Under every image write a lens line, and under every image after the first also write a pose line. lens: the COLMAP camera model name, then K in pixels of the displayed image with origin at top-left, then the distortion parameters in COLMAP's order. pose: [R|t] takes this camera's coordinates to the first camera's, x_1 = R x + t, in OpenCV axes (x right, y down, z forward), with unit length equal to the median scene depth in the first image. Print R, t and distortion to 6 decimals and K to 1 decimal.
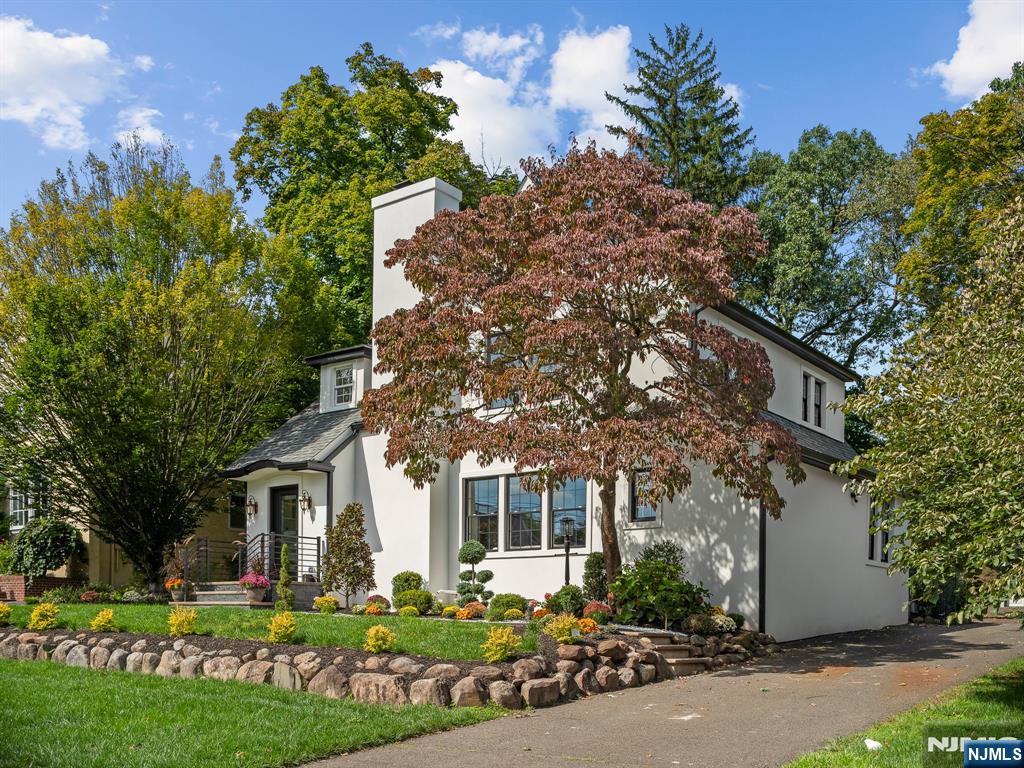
lens RADIAL K [[1078.7, 0, 512.0], [0, 1078.7, 384.0], [0, 0, 1]] dist [-0.257953, -0.003680]
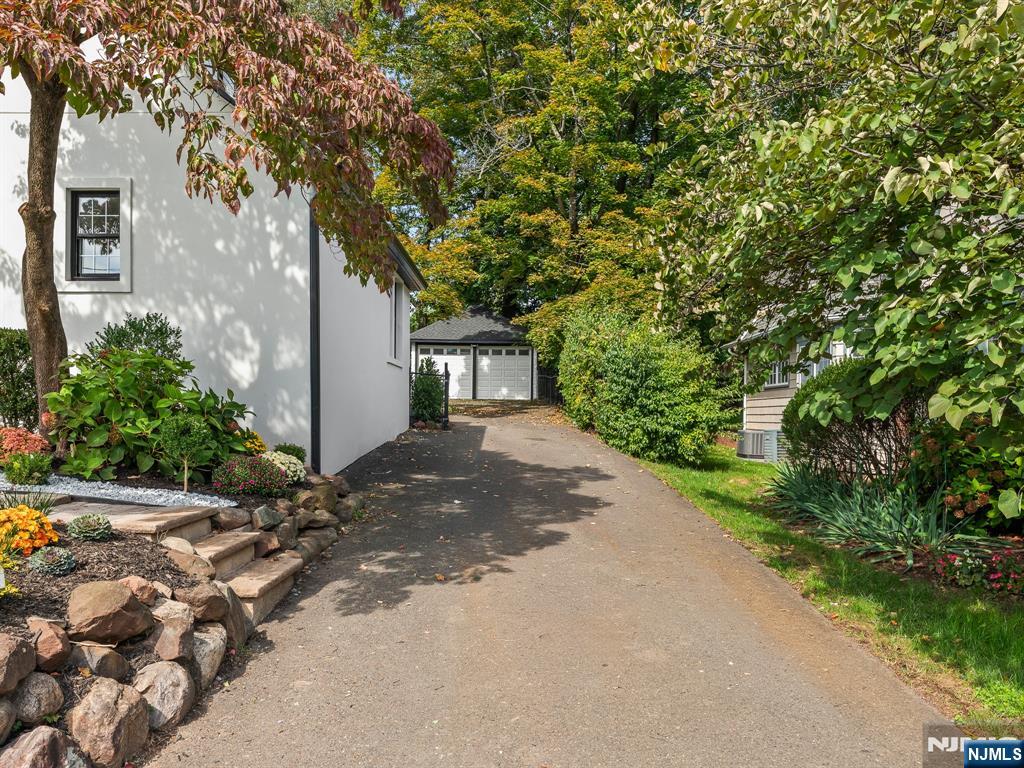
lens RADIAL K [[838.3, 0, 512.0], [0, 838.3, 384.0], [0, 0, 1]] dist [0.003491, 0.003188]
pose [[0.782278, -0.008031, 0.622878, 0.019314], [-0.126356, 0.977085, 0.171289, 0.084549], [-0.609980, -0.212700, 0.763337, 0.537981]]
